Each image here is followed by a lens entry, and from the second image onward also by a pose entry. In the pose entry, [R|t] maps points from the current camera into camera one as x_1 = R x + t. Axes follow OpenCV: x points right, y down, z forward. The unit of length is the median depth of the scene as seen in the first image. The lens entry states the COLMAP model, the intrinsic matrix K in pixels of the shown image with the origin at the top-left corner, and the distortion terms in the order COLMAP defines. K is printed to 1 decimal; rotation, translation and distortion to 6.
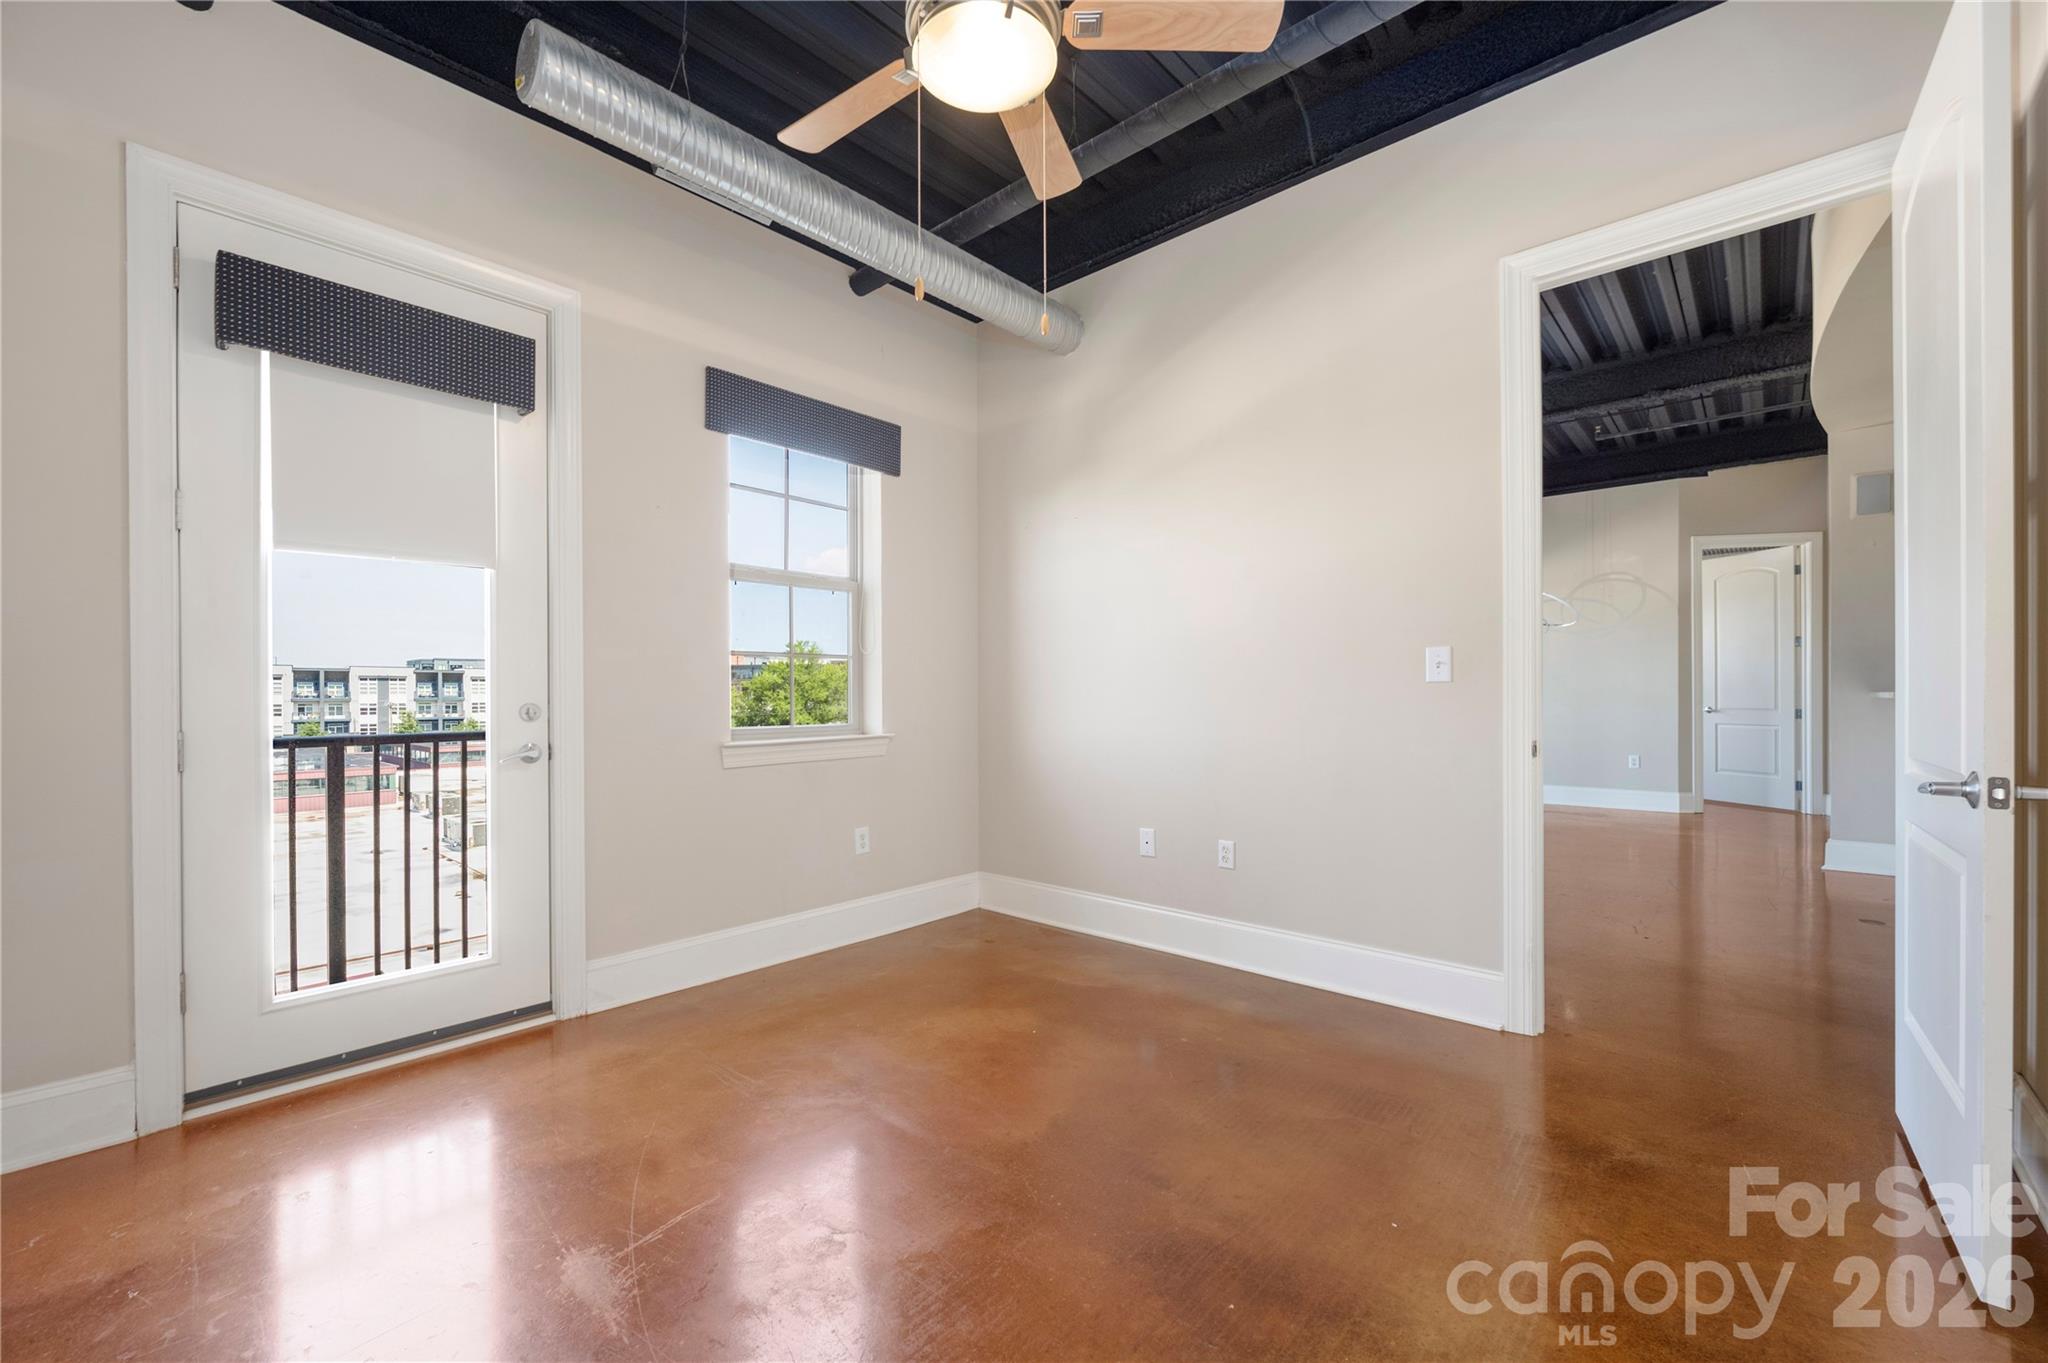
lens RADIAL K [[828.7, 0, 1023.4], [0, 828.7, 696.4], [0, 0, 1]] dist [-0.000676, -0.000006]
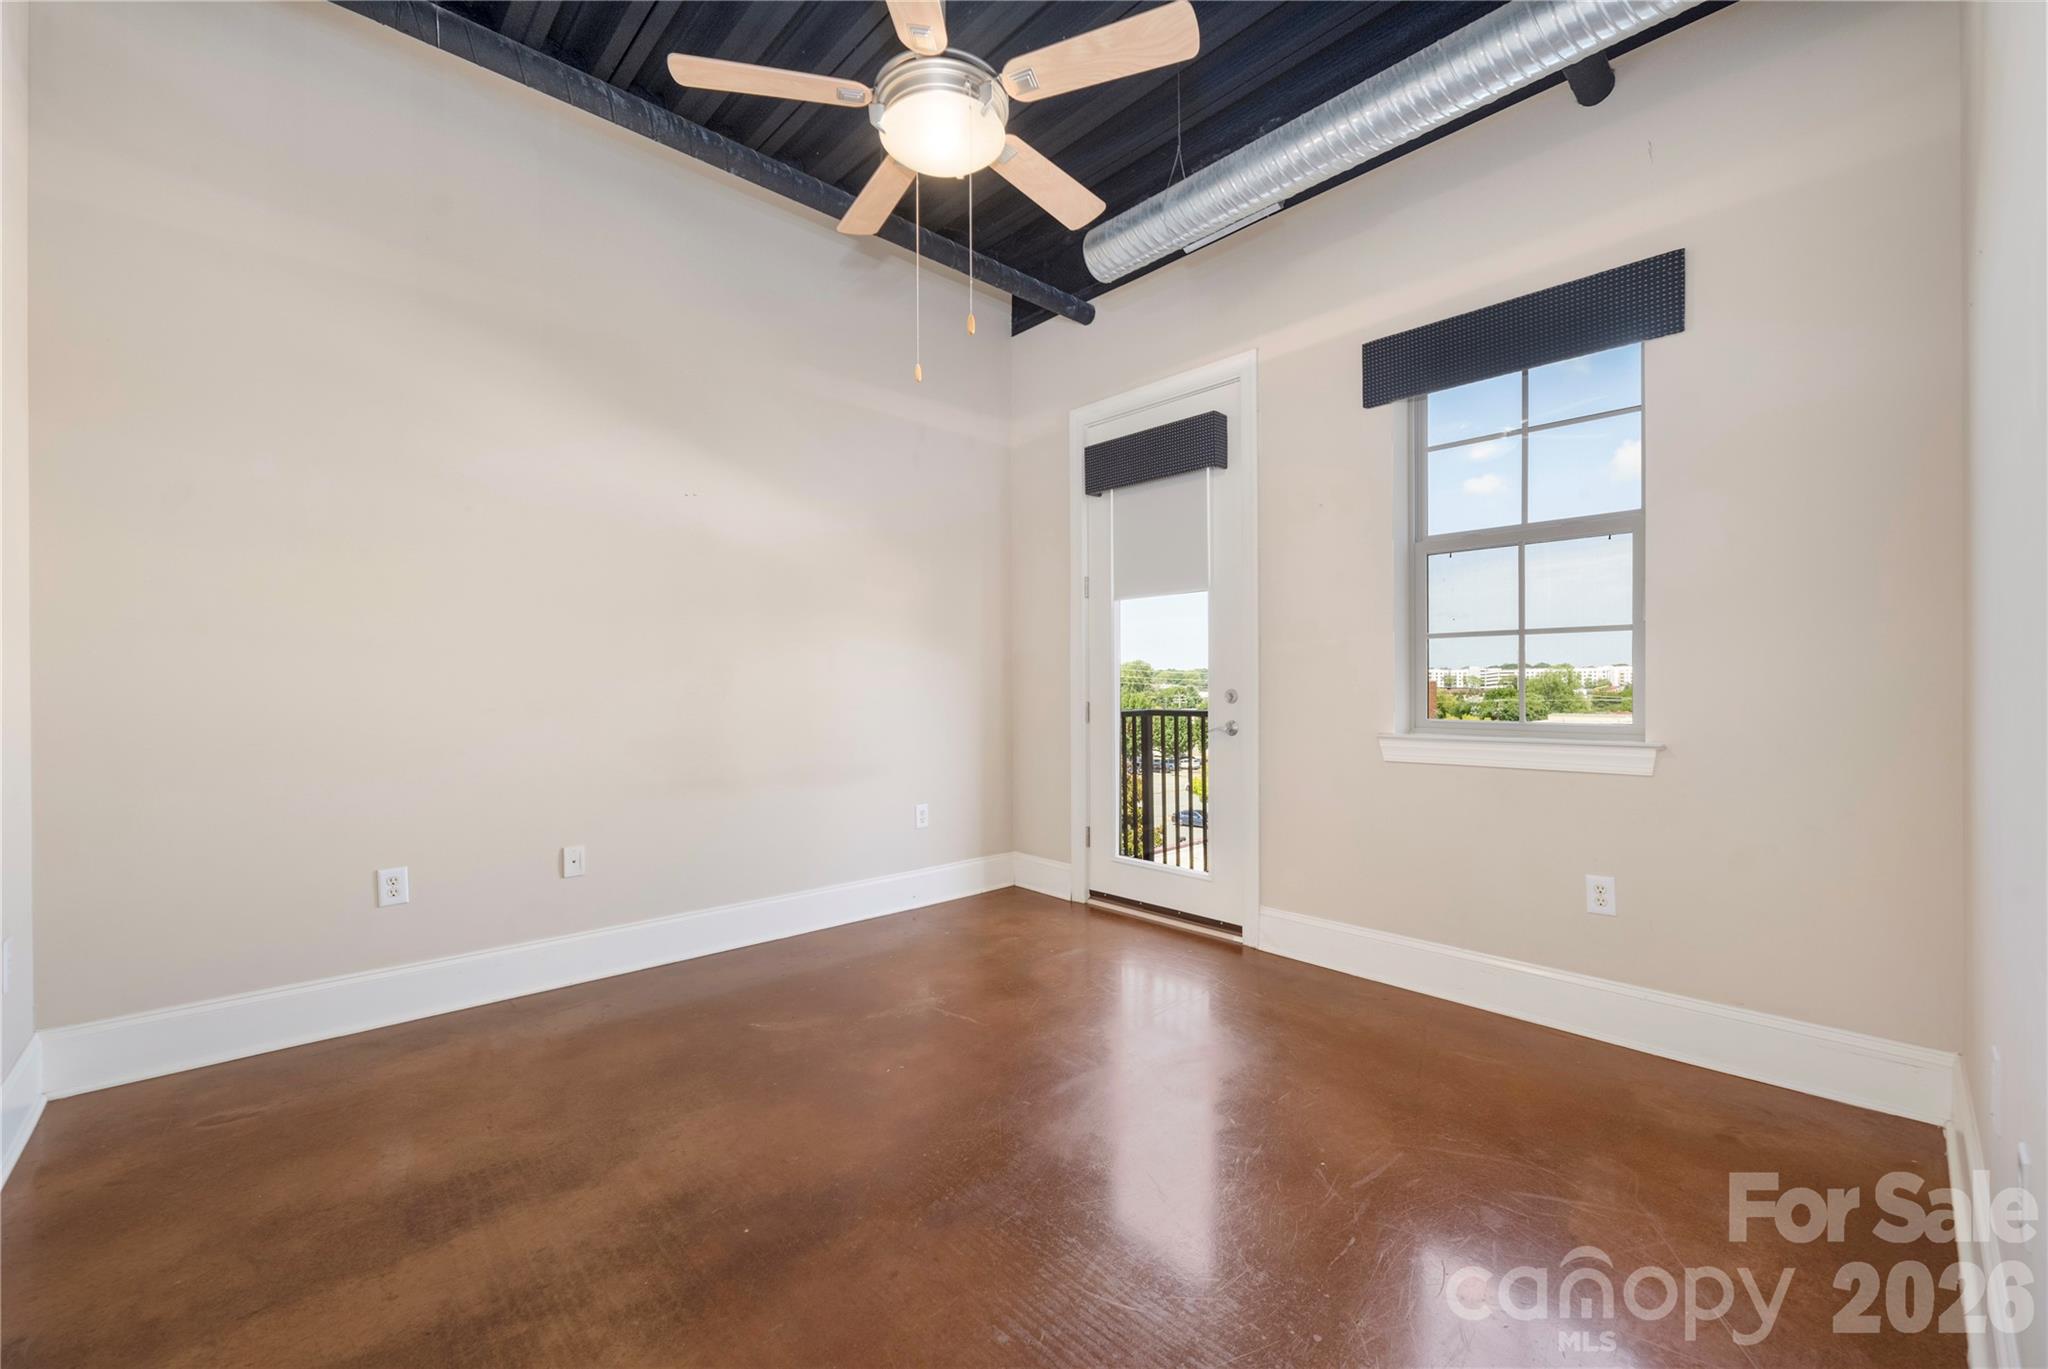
lens RADIAL K [[827.0, 0, 1024.0], [0, 827.0, 684.5], [0, 0, 1]] dist [0.000007, -0.000055]
pose [[-0.083848, 0.005265, -0.996465, 0.714137], [0.001140, 0.999986, 0.005187, -0.005900], [0.996478, -0.000701, -0.083852, 0.786679]]
